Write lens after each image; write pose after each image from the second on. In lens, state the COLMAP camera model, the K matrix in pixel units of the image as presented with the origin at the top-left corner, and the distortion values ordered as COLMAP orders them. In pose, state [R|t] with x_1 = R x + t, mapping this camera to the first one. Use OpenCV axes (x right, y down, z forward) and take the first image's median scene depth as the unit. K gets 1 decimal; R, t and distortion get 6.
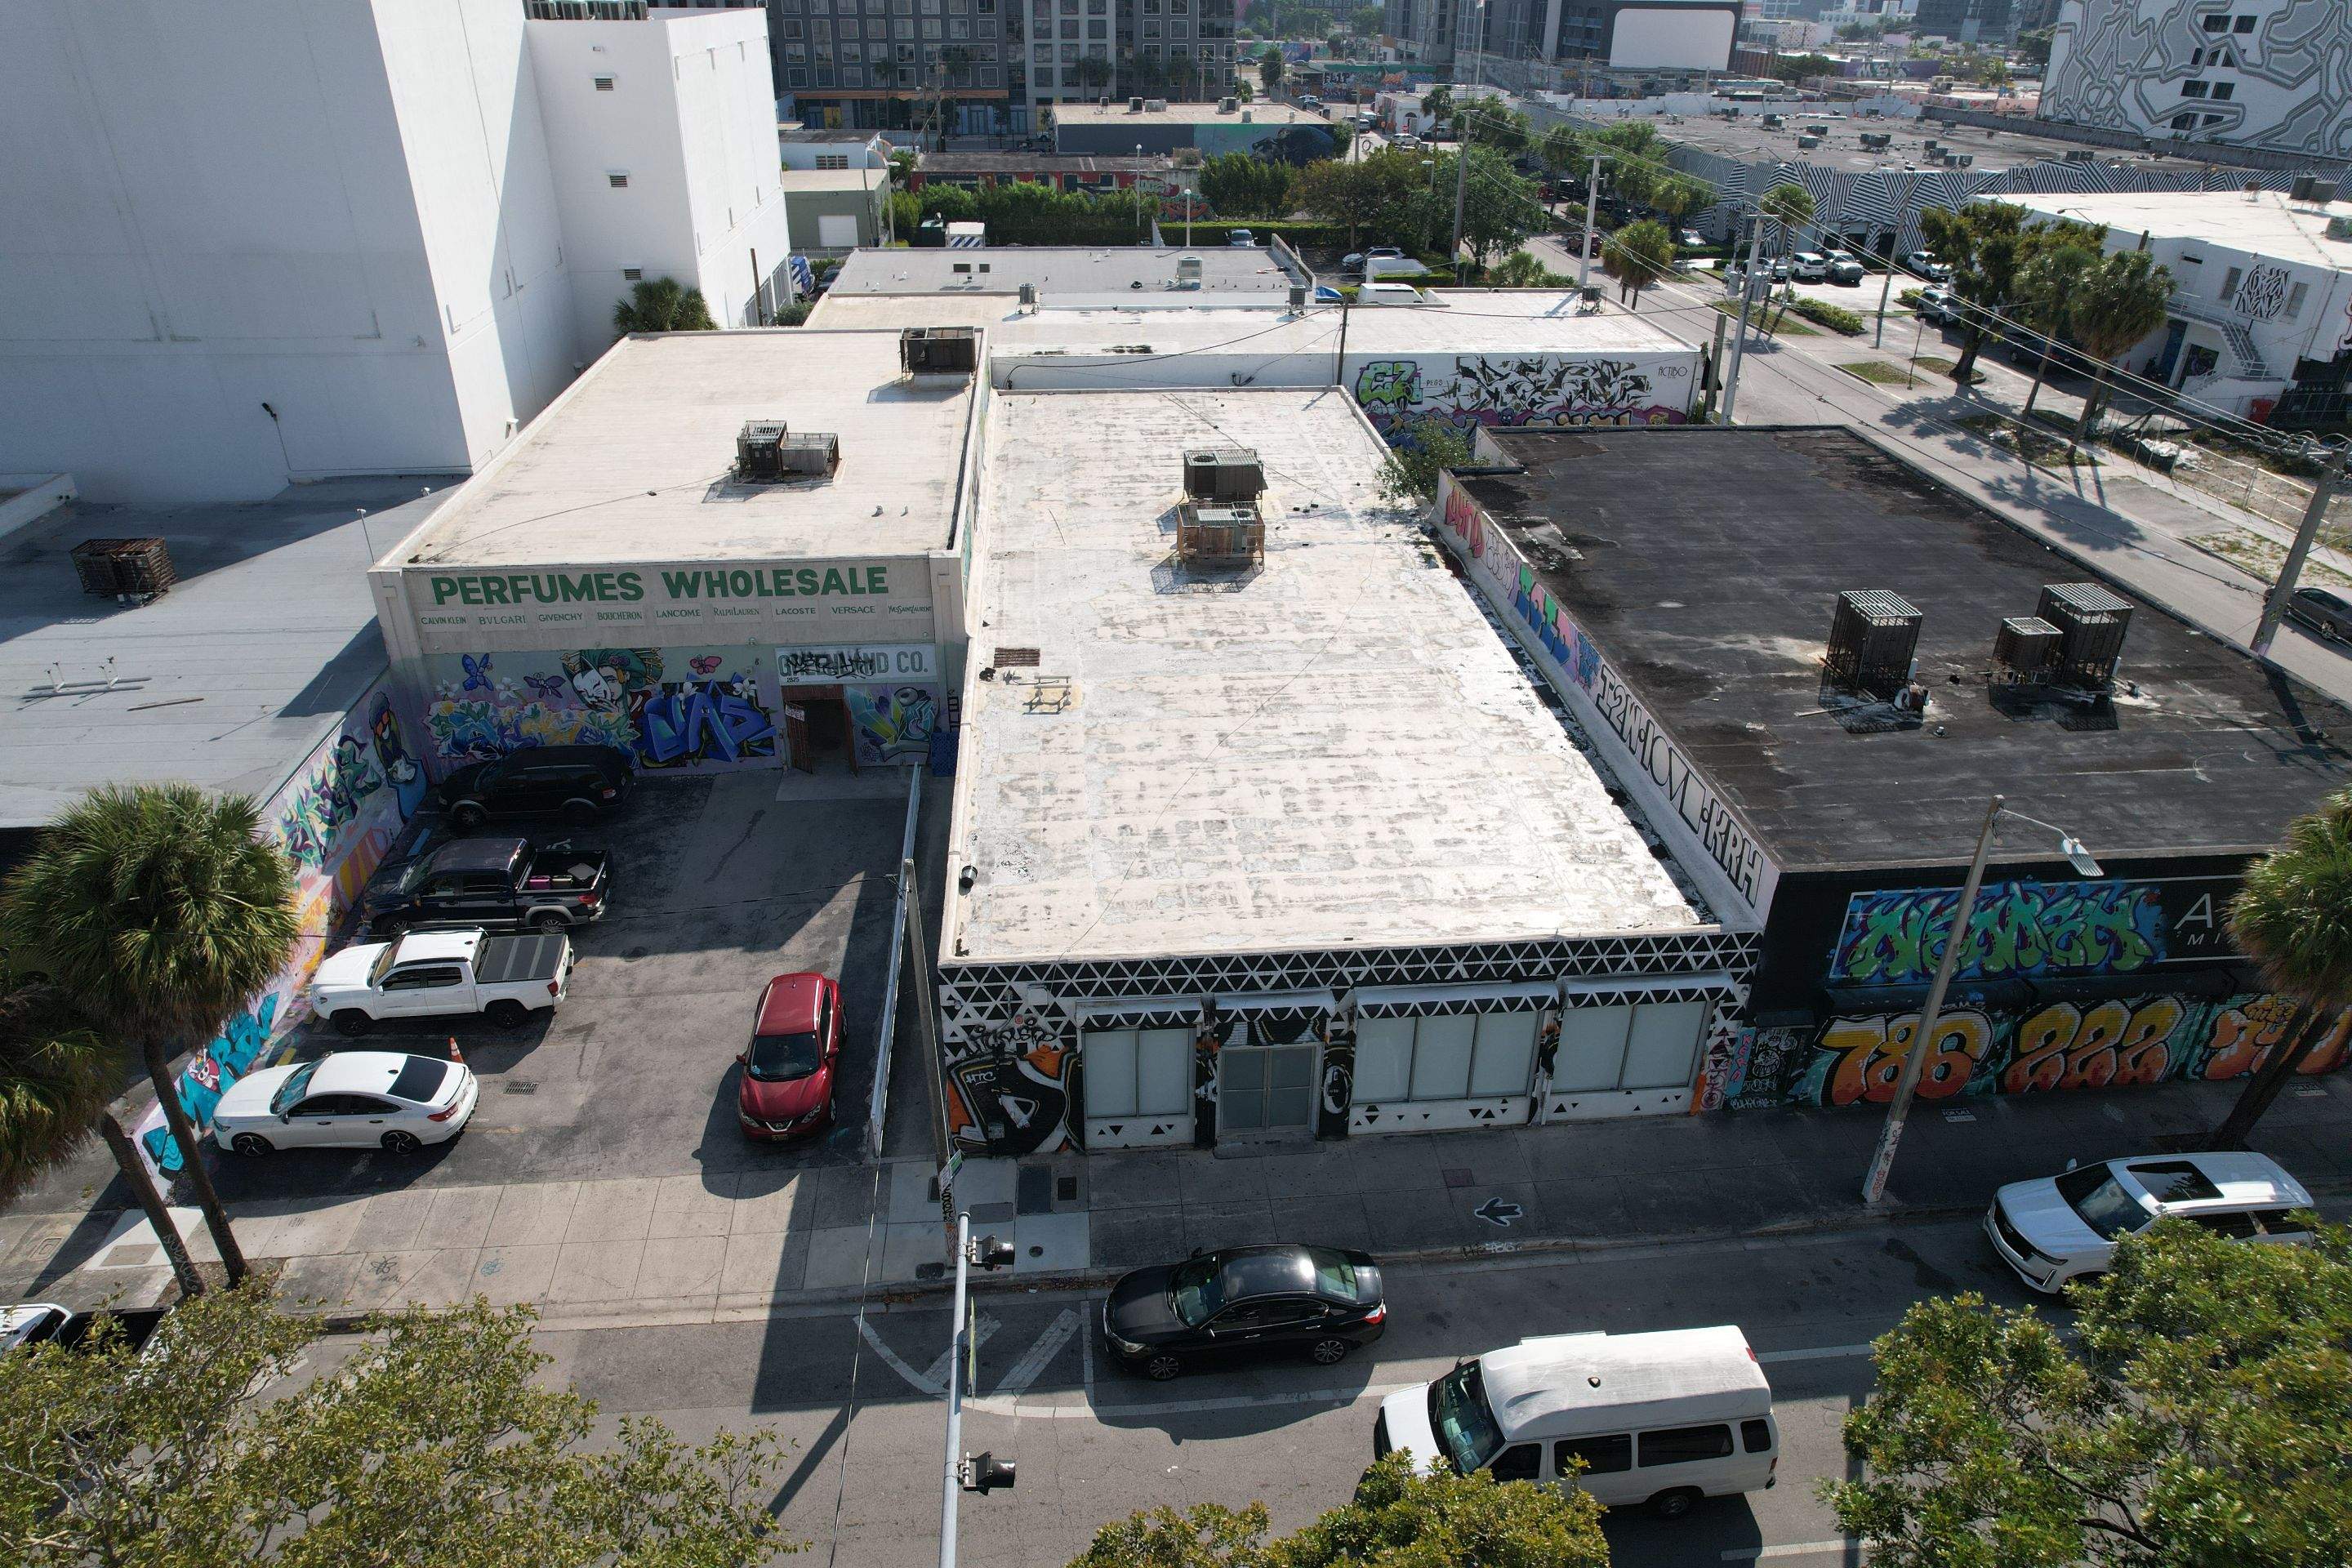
lens RADIAL K [[1505.8, 0, 1176.0], [0, 1505.8, 784.0], [0, 0, 1]] dist [-0.074035, 0.065168]
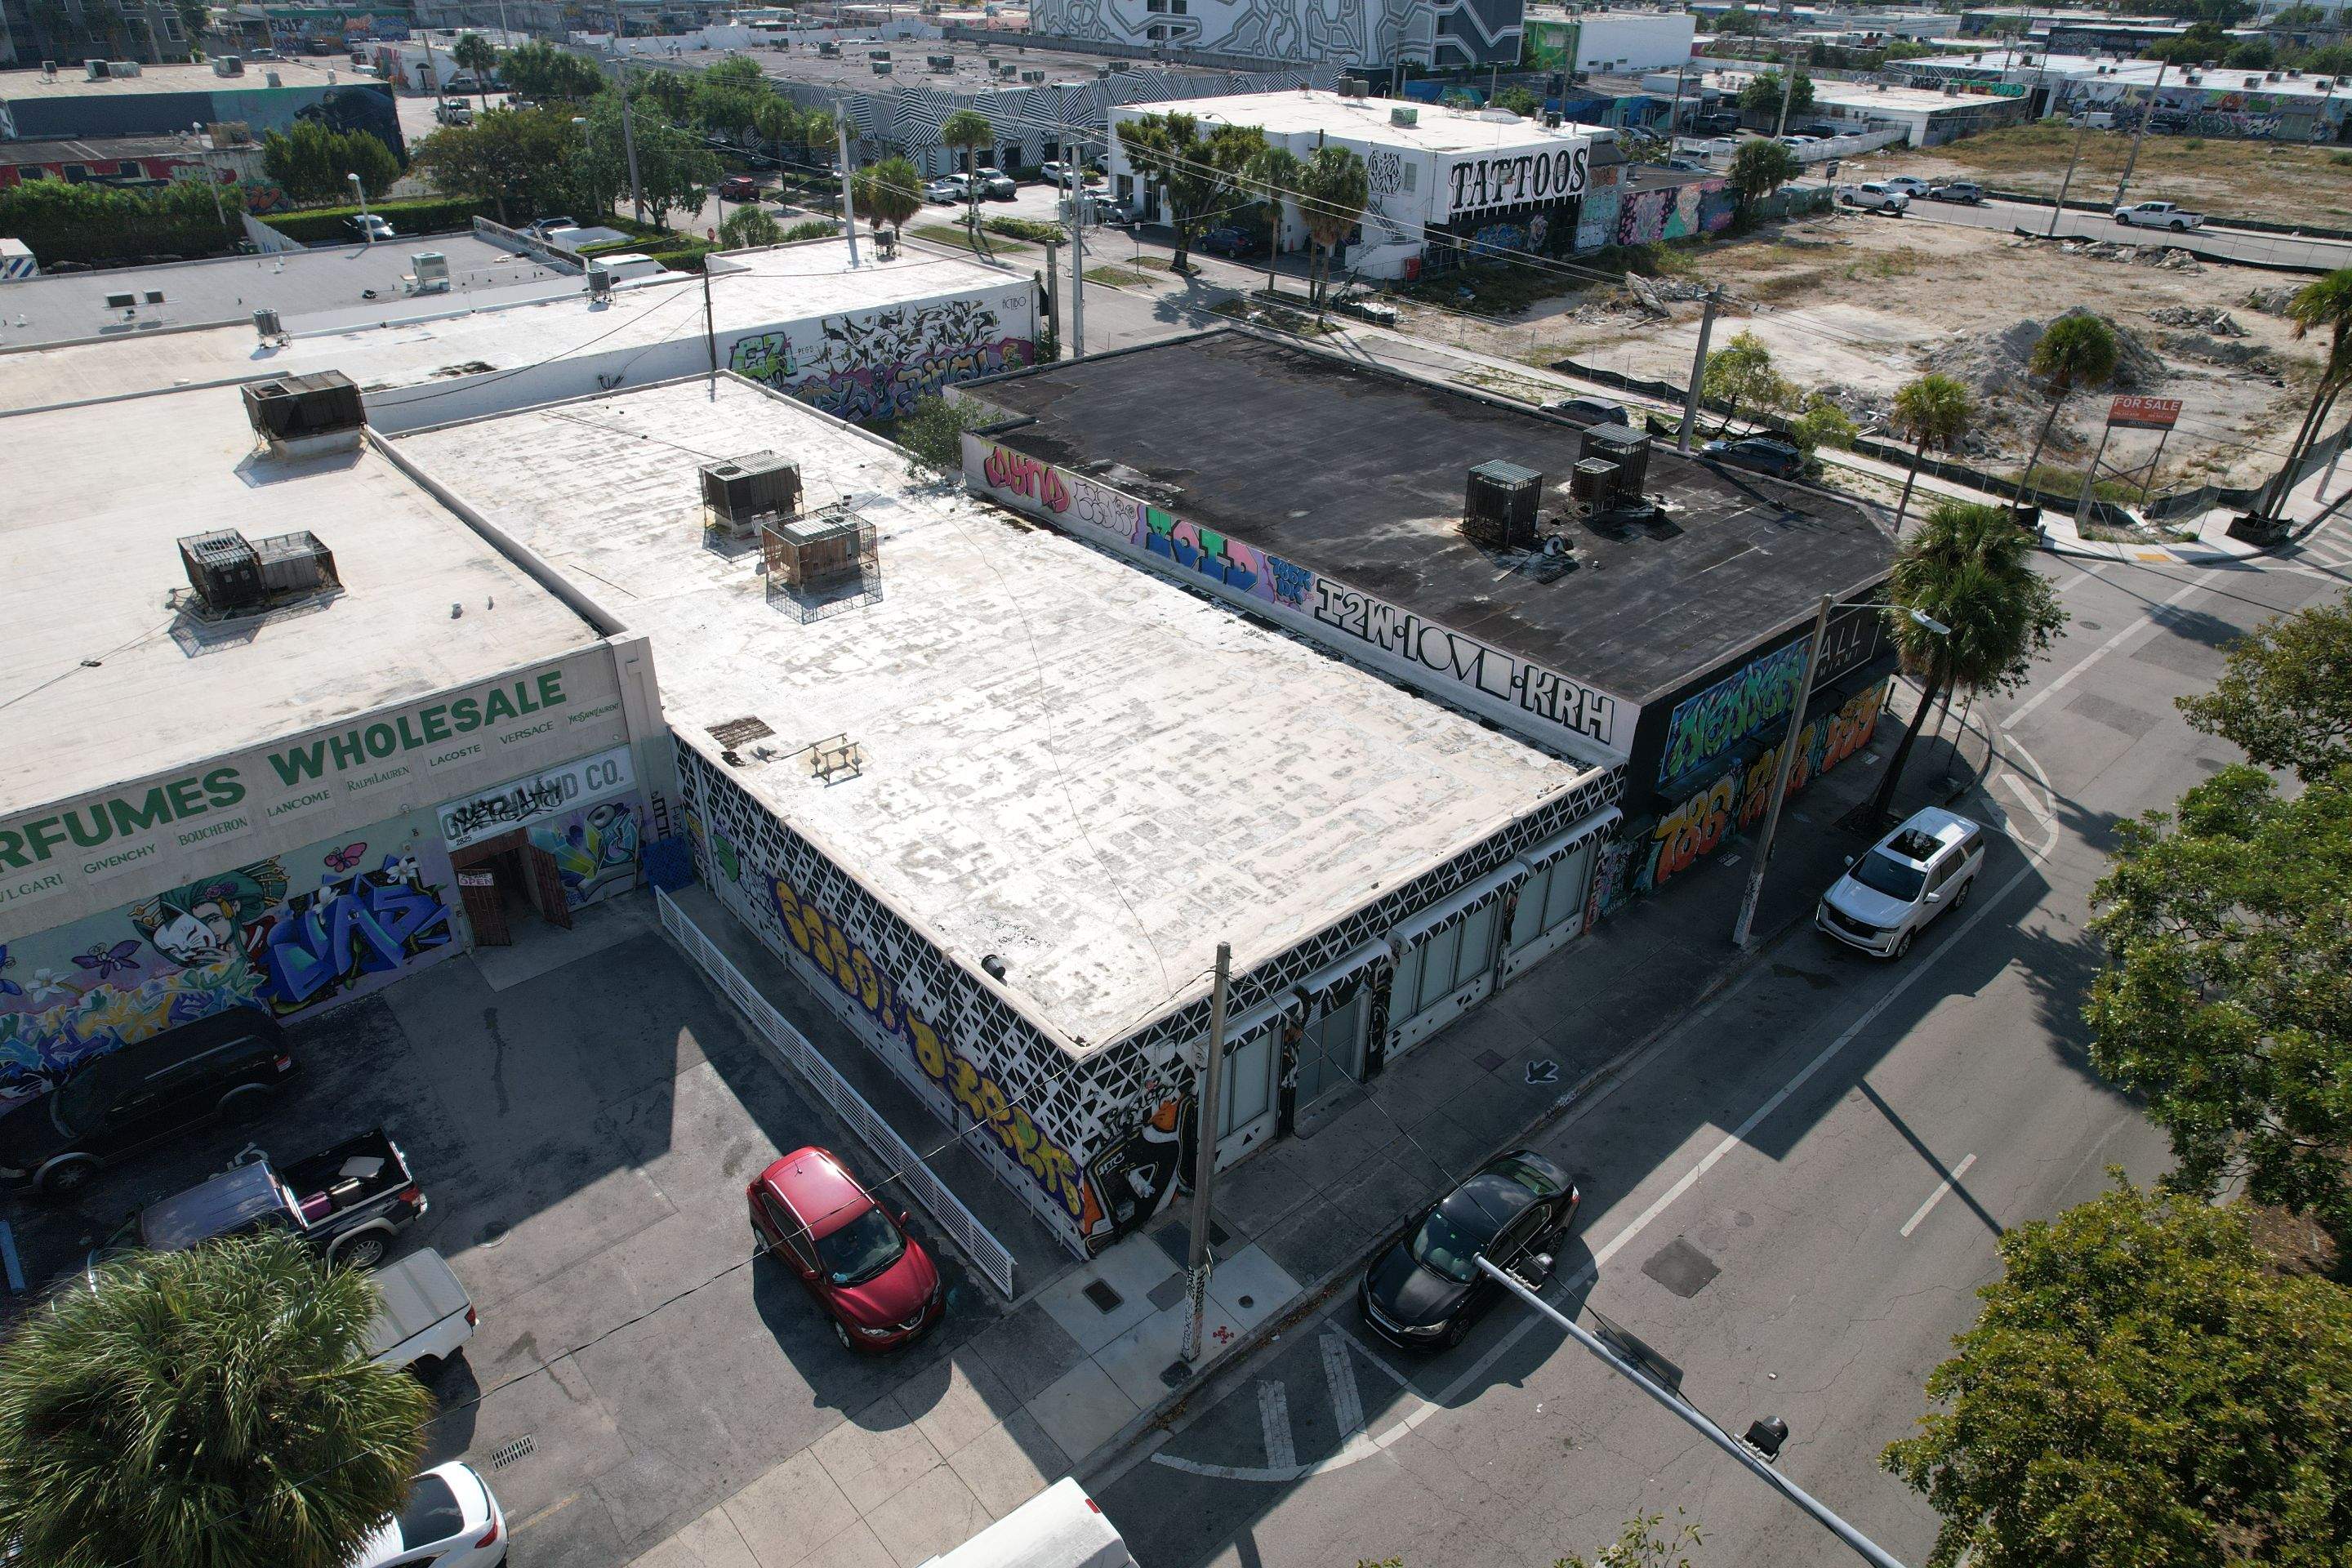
lens RADIAL K [[1505.8, 0, 1176.0], [0, 1505.8, 784.0], [0, 0, 1]] dist [-0.074035, 0.065168]
pose [[0.799049, -0.300504, 0.520786, -0.360407], [0.279802, 0.952491, 0.120301, -0.088373], [-0.532194, 0.049591, 0.845169, 0.138353]]
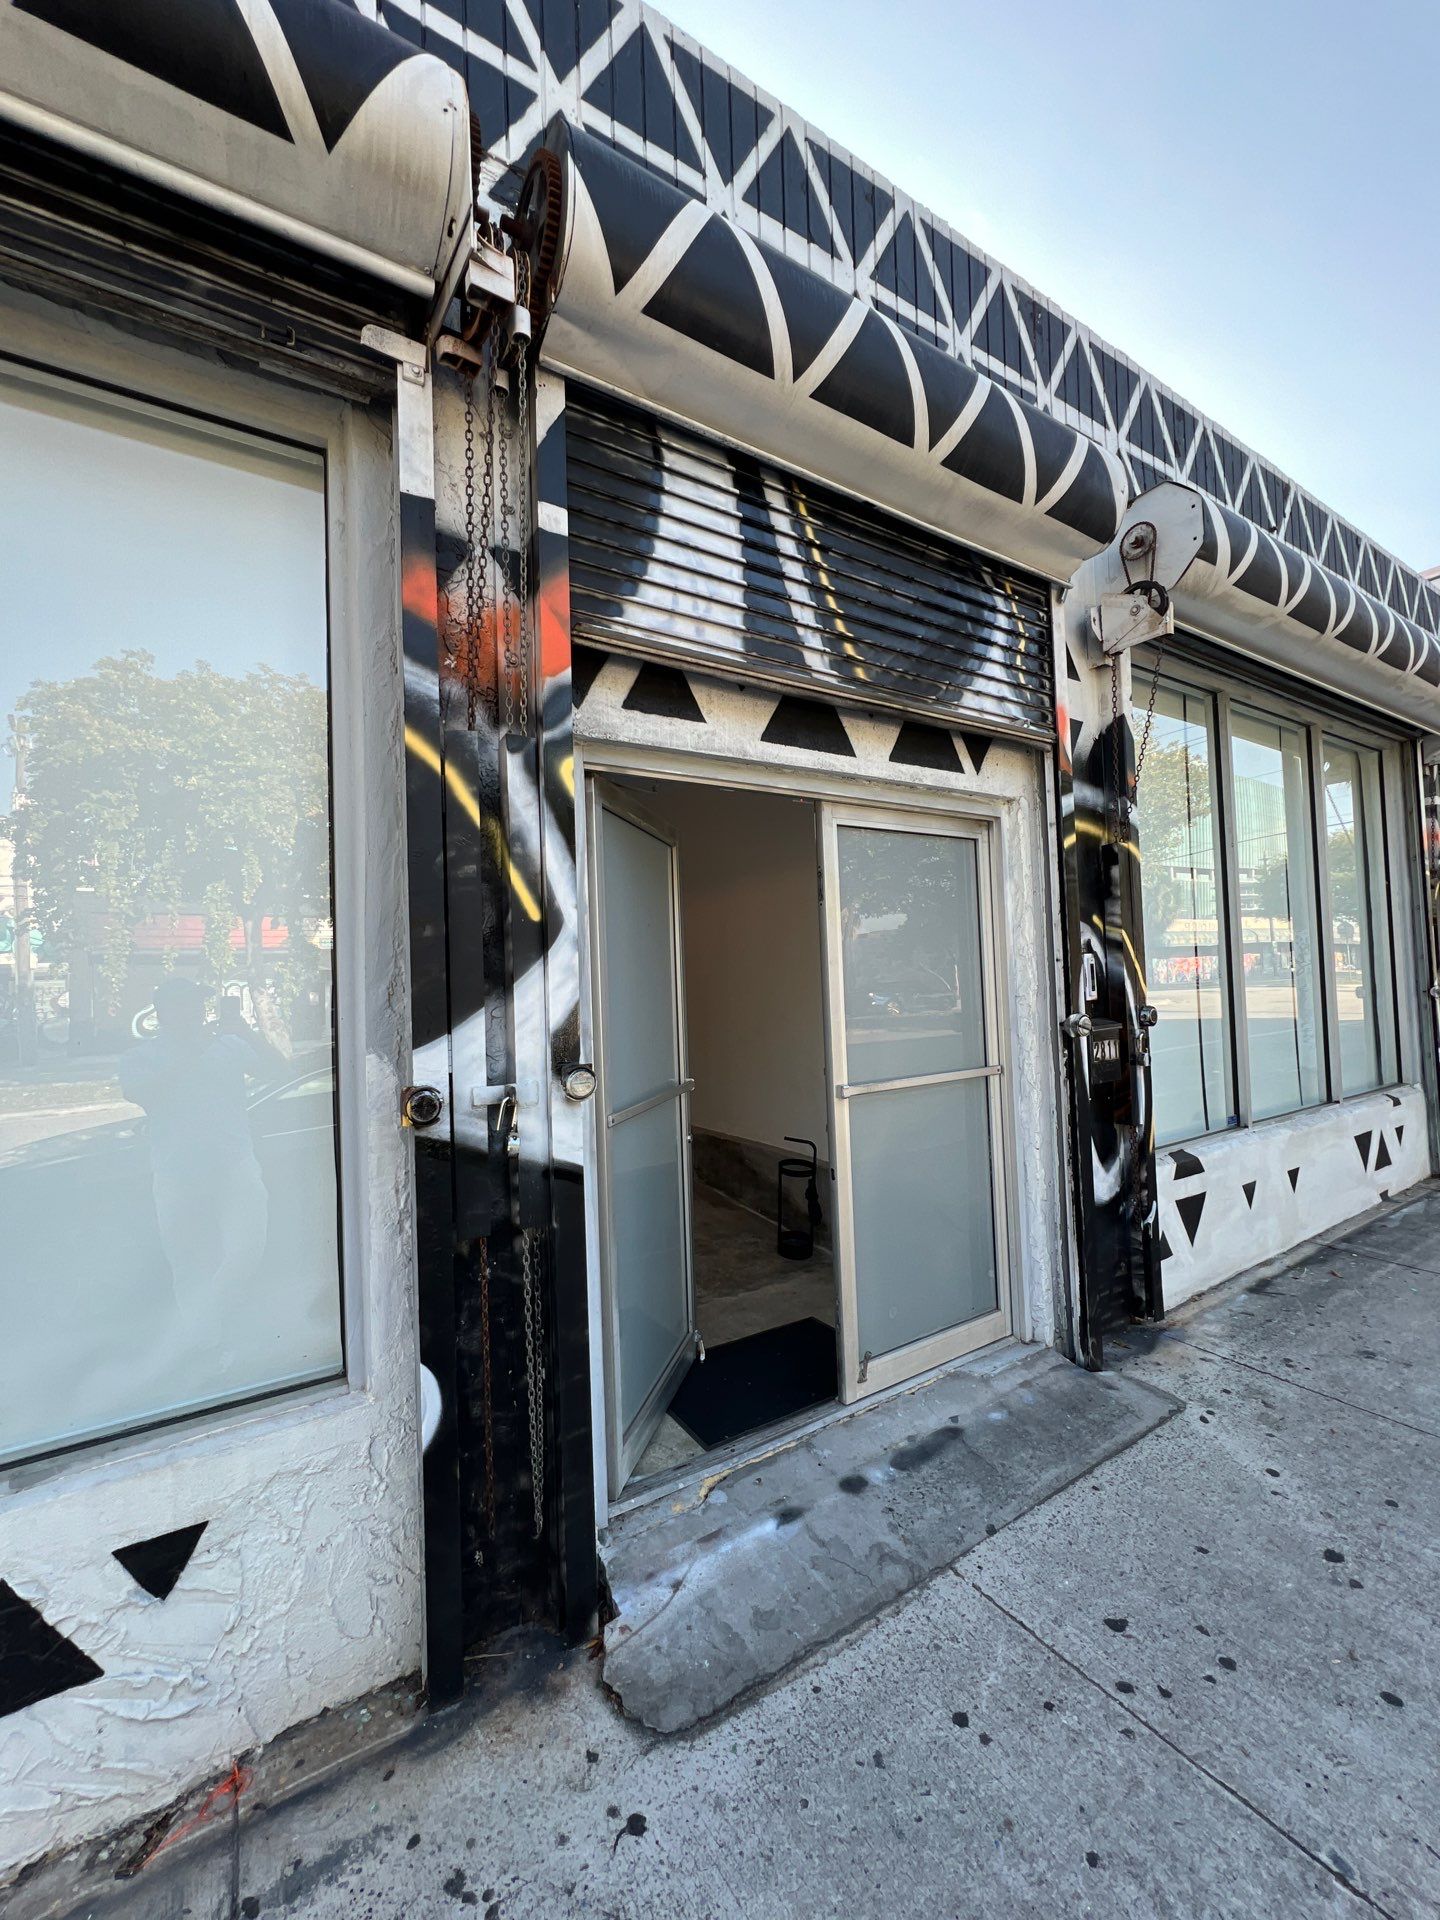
lens RADIAL K [[769.4, 0, 718.4], [0, 769.4, 963.4], [0, 0, 1]] dist [-0.002622, 0.000829]
pose [[0.885172, -0.026032, 0.464535, 0.004754], [0.259478, 0.856363, -0.446445, 0.167164], [-0.386188, 0.515717, 0.764784, 0.680834]]
